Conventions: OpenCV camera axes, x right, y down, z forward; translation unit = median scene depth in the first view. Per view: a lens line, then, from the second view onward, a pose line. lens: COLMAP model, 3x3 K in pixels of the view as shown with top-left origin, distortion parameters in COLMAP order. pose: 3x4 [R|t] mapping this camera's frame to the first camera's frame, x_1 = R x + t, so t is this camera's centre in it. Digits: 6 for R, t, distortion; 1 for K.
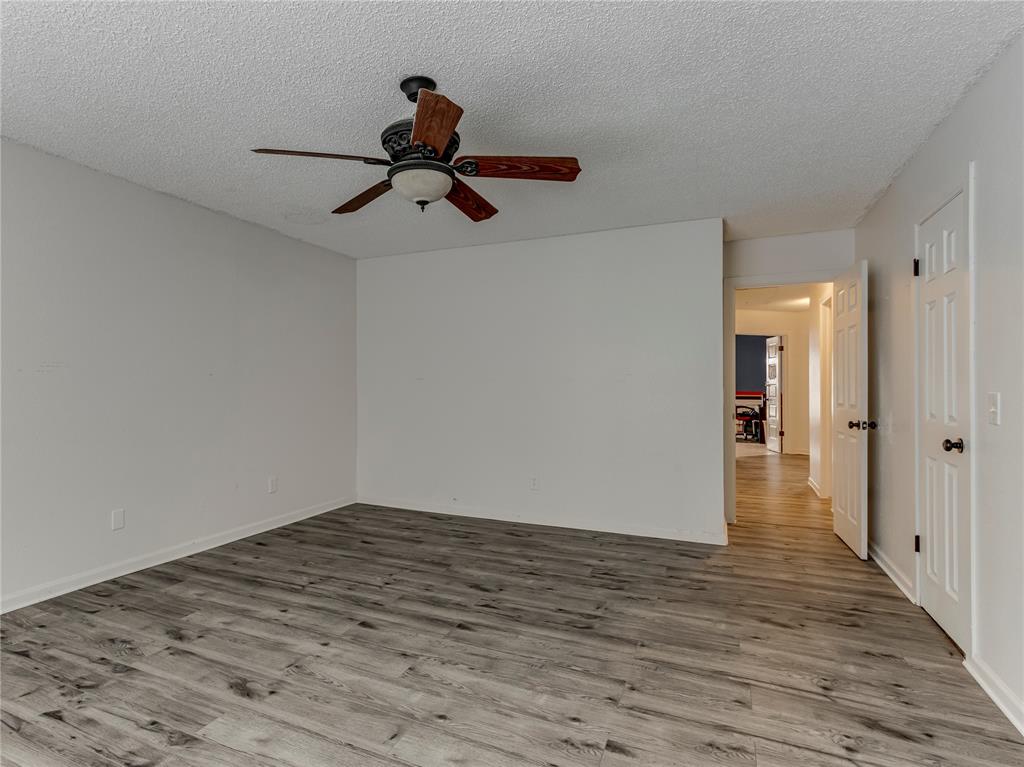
lens RADIAL K [[521.7, 0, 508.2], [0, 521.7, 384.9], [0, 0, 1]] dist [-0.001327, -0.000325]
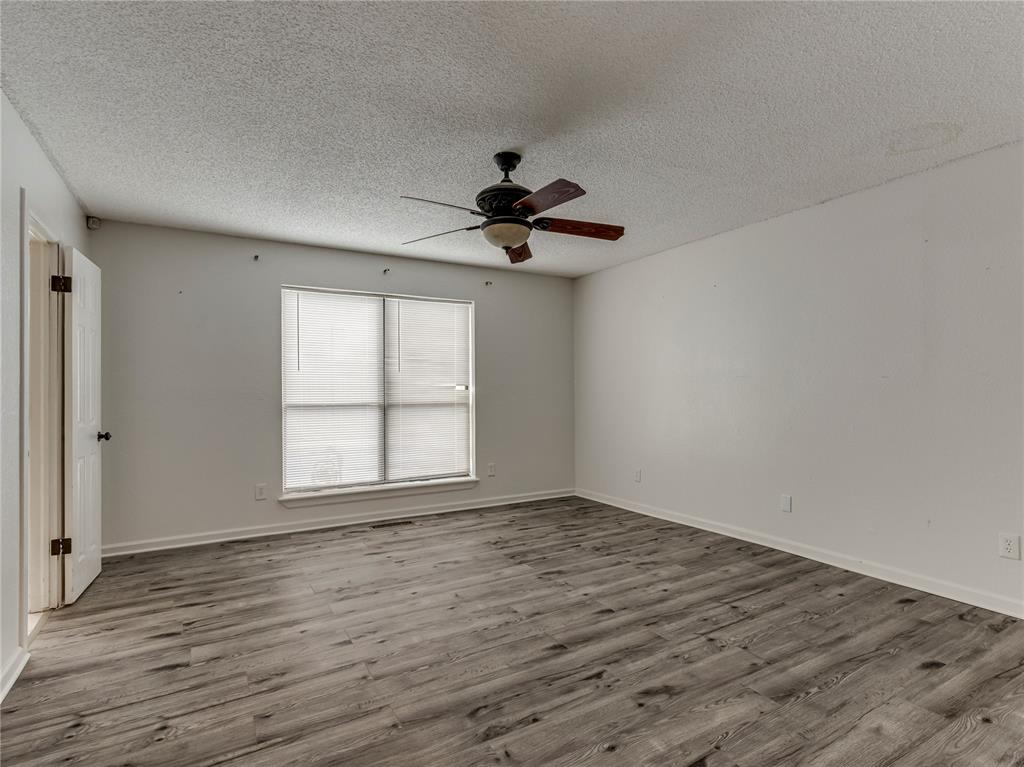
lens RADIAL K [[521.7, 0, 510.6], [0, 521.7, 384.3], [0, 0, 1]] dist [-0.001327, -0.000325]
pose [[-0.603888, -0.005198, -0.797052, 0.704231], [0.004701, 0.999938, -0.010083, -0.009571], [0.797056, -0.009836, -0.603826, 1.454892]]
